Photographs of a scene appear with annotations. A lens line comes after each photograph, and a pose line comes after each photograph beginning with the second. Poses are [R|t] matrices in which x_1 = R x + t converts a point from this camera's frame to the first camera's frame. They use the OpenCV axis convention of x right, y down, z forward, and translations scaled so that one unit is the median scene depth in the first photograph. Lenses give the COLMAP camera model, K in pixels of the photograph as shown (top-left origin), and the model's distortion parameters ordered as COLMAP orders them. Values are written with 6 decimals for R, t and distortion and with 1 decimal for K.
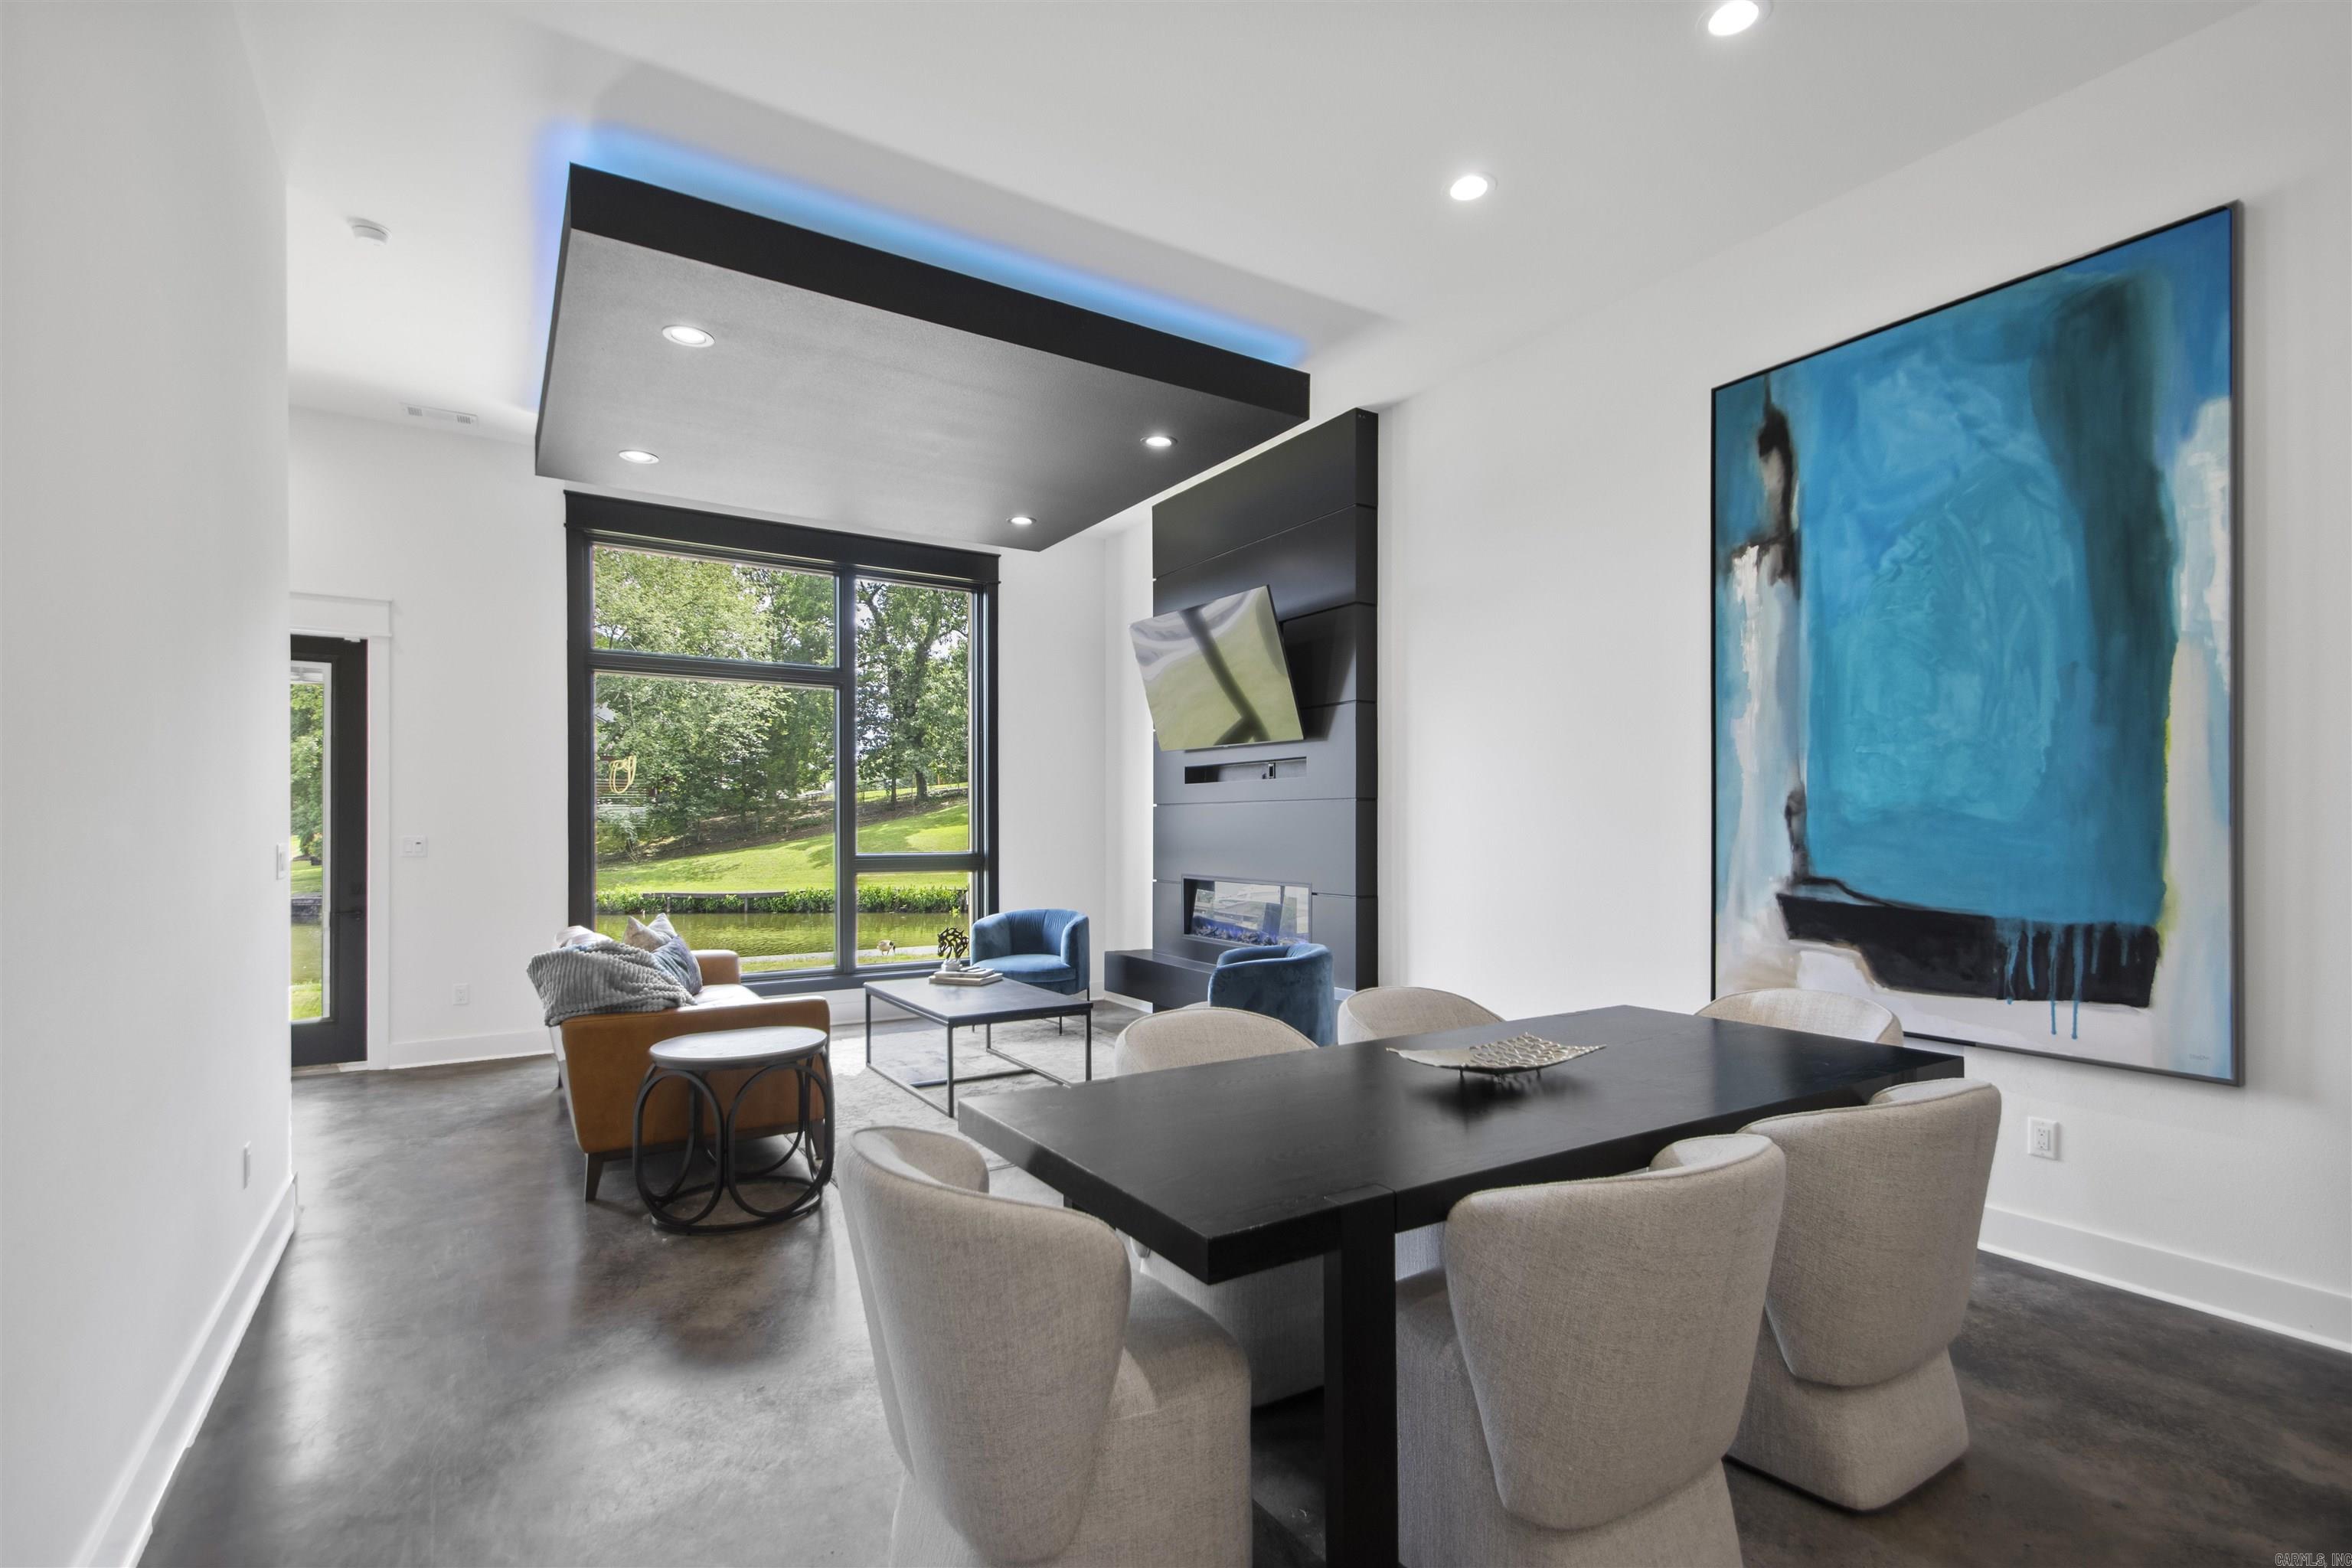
lens RADIAL K [[1092.9, 0, 1180.6], [0, 1092.9, 776.2], [0, 0, 1]] dist [0.029142, 0.000223]
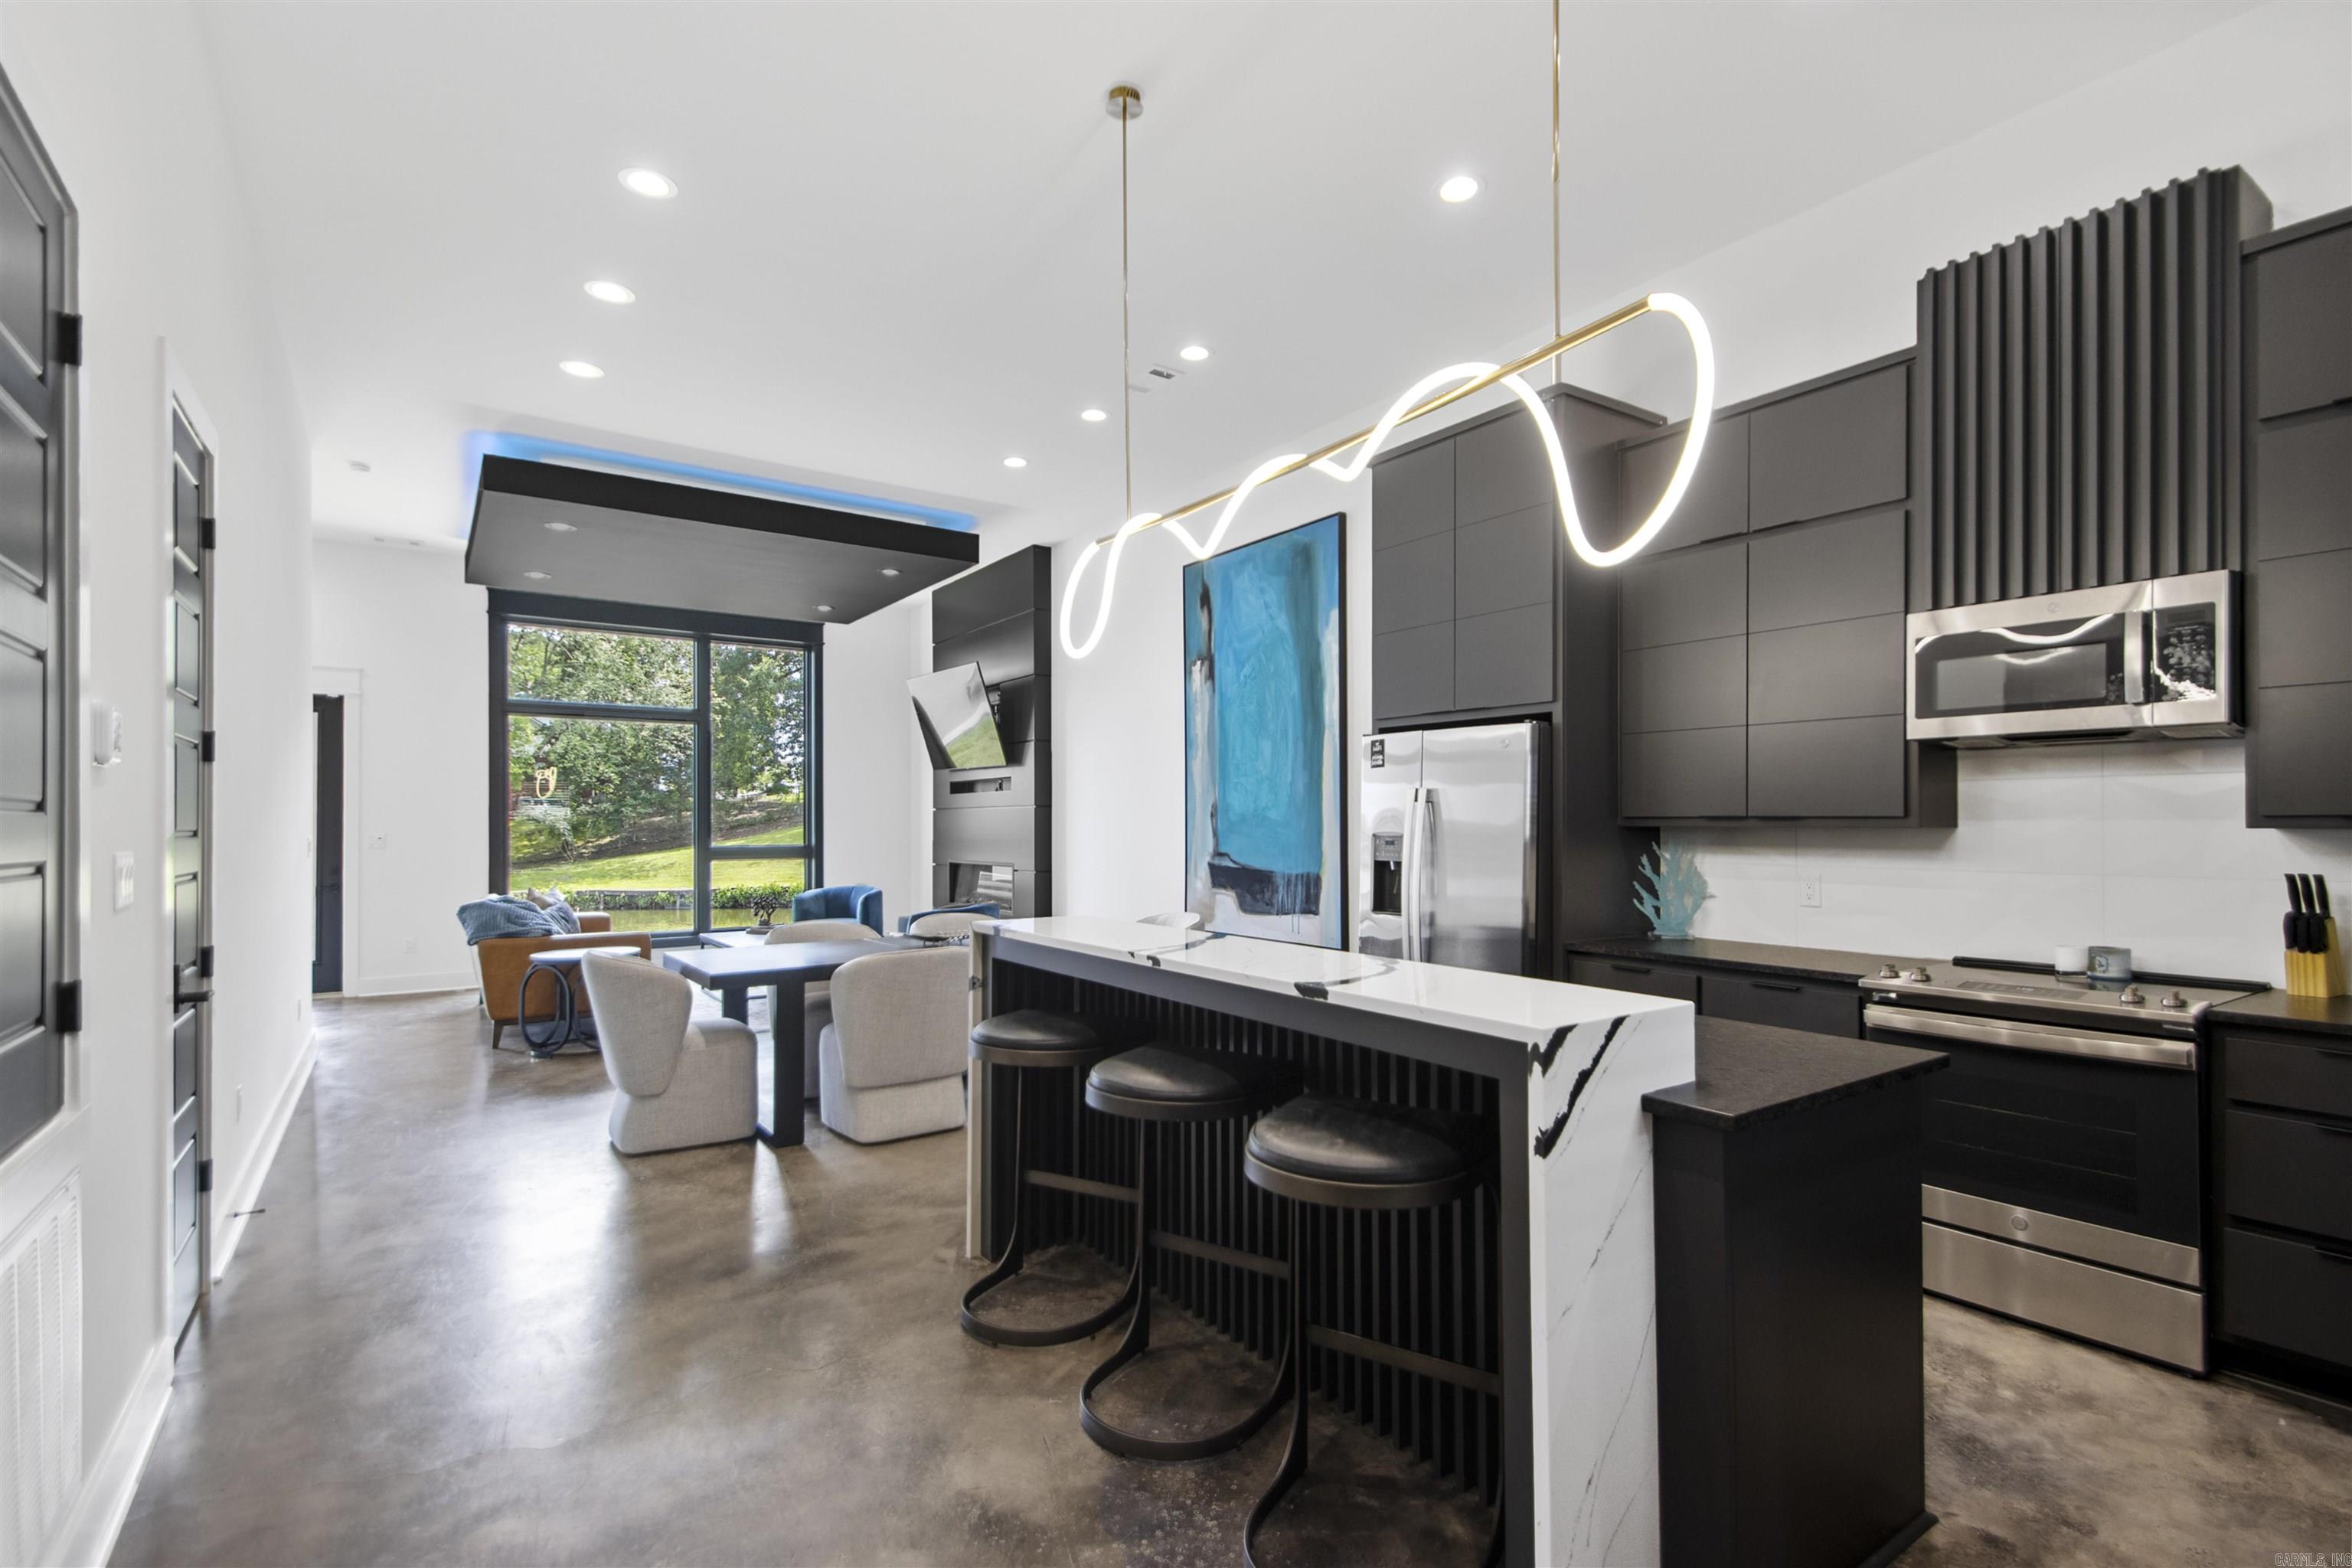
lens RADIAL K [[1092.9, 0, 1189.7], [0, 1092.9, 770.0], [0, 0, 1]] dist [0.029142, 0.000223]
pose [[0.998948, -0.000270, 0.045855, 0.356722], [0.000484, 0.999989, -0.004648, -0.024822], [-0.045853, 0.004665, 0.998937, -0.587891]]
